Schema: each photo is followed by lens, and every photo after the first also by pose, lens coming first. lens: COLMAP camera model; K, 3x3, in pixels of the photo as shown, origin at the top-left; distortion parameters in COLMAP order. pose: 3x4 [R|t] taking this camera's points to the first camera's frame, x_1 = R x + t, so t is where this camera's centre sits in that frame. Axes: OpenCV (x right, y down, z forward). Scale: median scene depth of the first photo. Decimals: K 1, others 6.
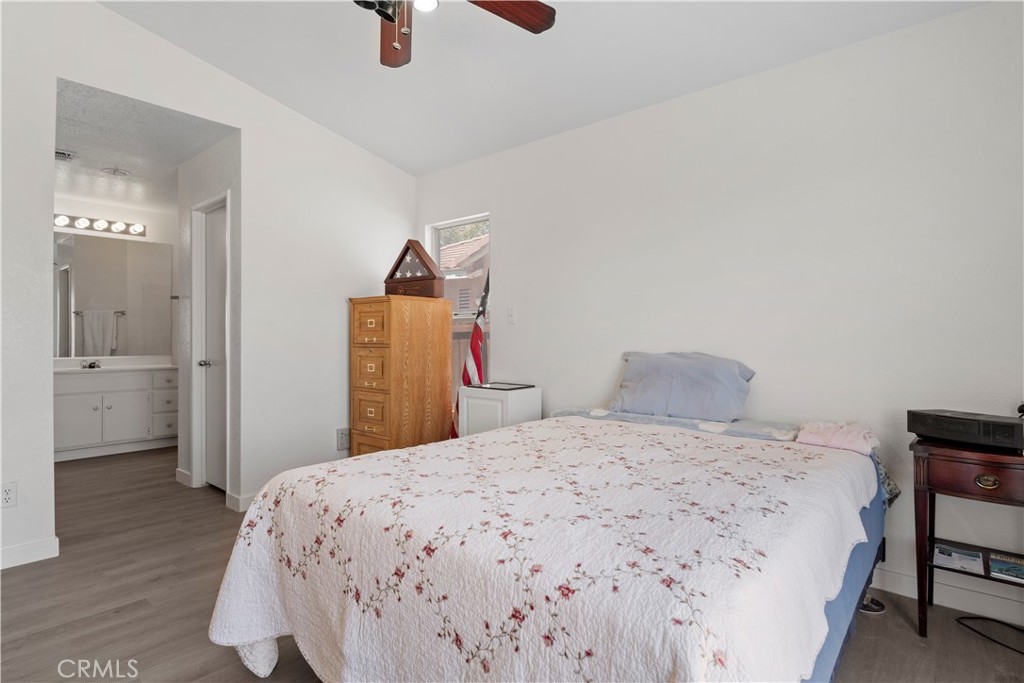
lens RADIAL K [[530.3, 0, 515.1], [0, 530.3, 331.1], [0, 0, 1]] dist [-0.009342, 0.001900]
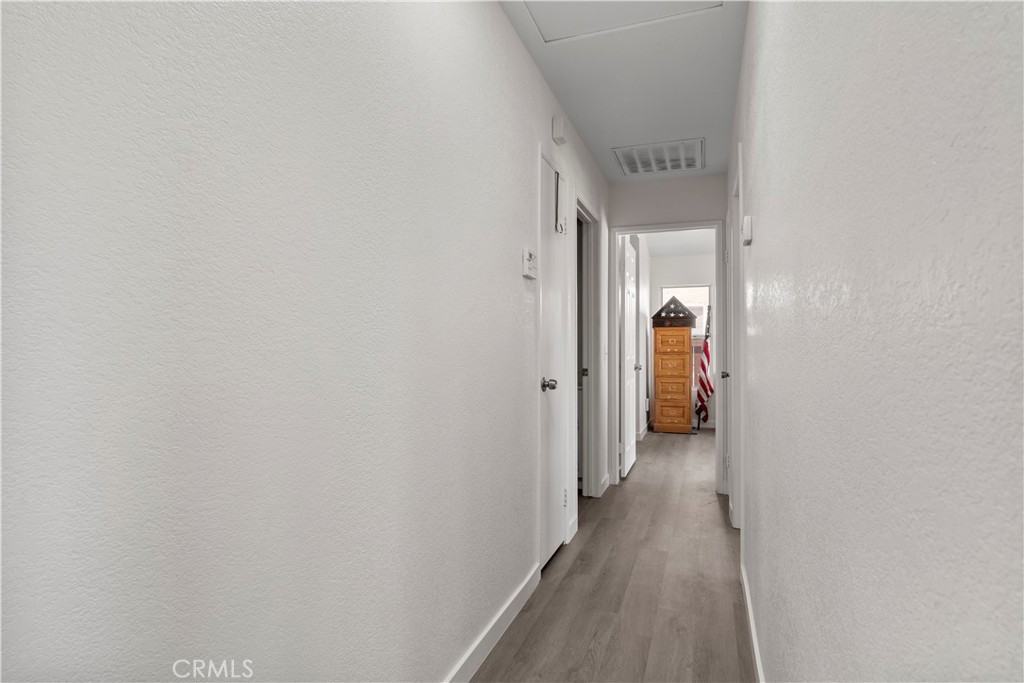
lens RADIAL K [[530.3, 0, 510.2], [0, 530.3, 342.8], [0, 0, 1]] dist [-0.009342, 0.001900]
pose [[0.939127, 0.008418, 0.343468, -1.423954], [-0.006564, 0.999957, -0.006560, 0.006430], [-0.343508, 0.003906, 0.939142, -0.557854]]
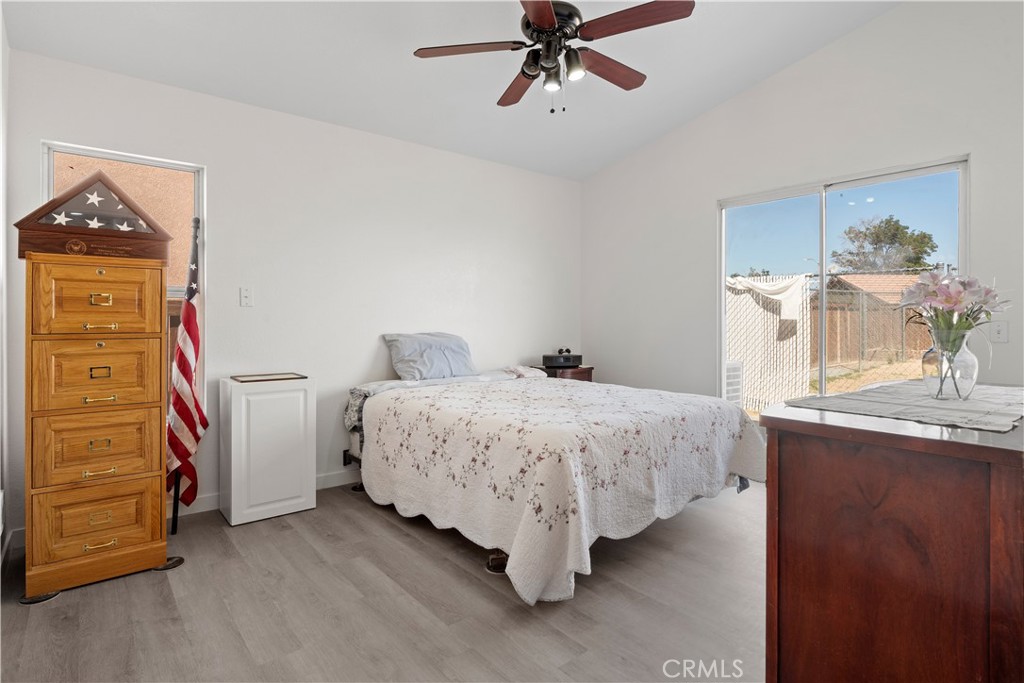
lens RADIAL K [[530.3, 0, 513.2], [0, 530.3, 320.1], [0, 0, 1]] dist [-0.009342, 0.001900]
pose [[0.181065, 0.004021, 0.983463, -0.766097], [-0.009075, 0.999956, -0.002418, 0.005896], [-0.983429, -0.008487, 0.181093, 0.408362]]
